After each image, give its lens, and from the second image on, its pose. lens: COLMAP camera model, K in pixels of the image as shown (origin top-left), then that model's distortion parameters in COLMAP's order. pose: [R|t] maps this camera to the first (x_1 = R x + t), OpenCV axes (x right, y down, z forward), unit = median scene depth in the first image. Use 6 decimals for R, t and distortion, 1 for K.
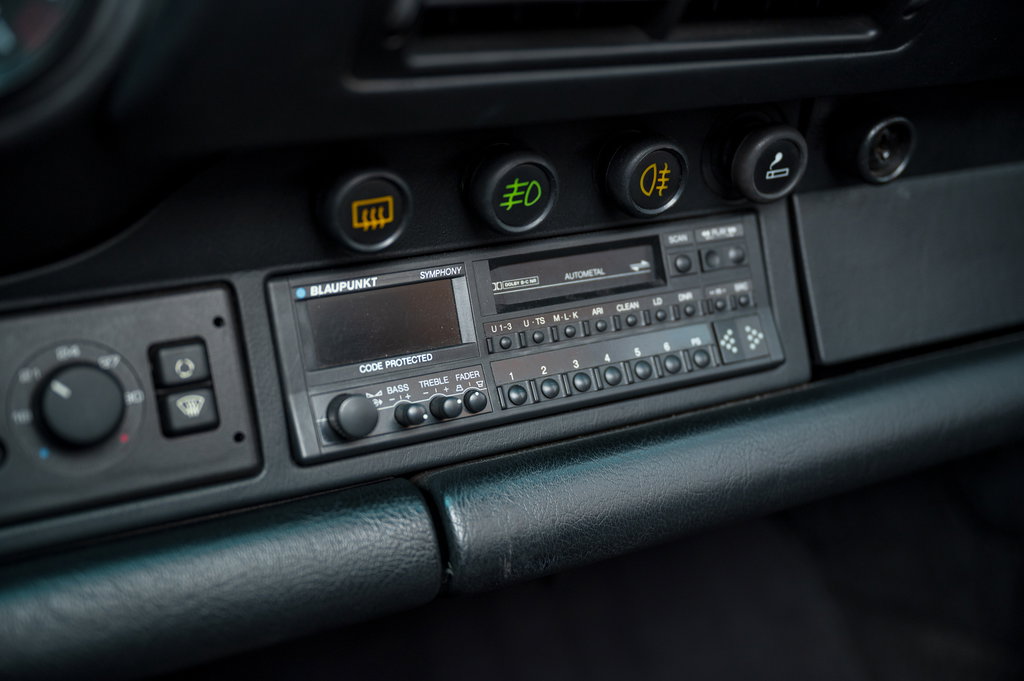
lens RADIAL K [[1290.4, 0, 512.0], [0, 1290.4, 340.5], [0, 0, 1]] dist [-0.009164, -0.005343]
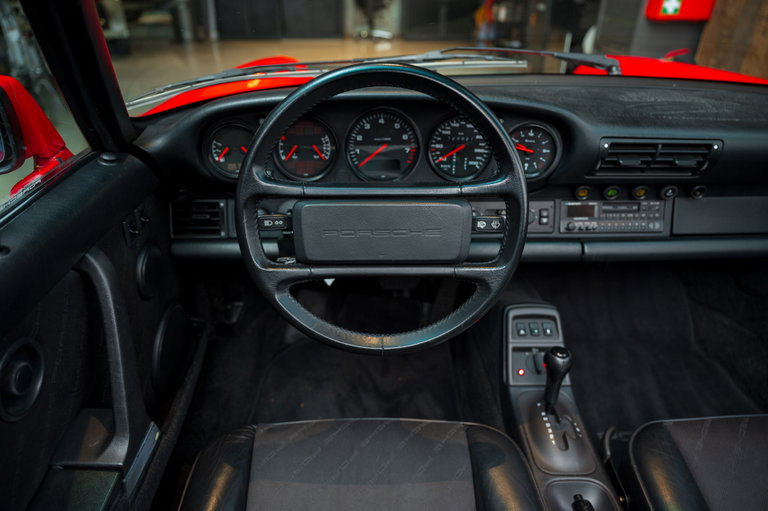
lens RADIAL K [[508.7, 0, 384.0], [0, 508.7, 255.5], [0, 0, 1]] dist [-0.001504, 0.003054]
pose [[0.897230, 0.213382, -0.386584, 0.030080], [-0.150981, 0.970970, 0.185530, -0.105446], [0.414950, -0.108096, 0.903400, -1.337275]]
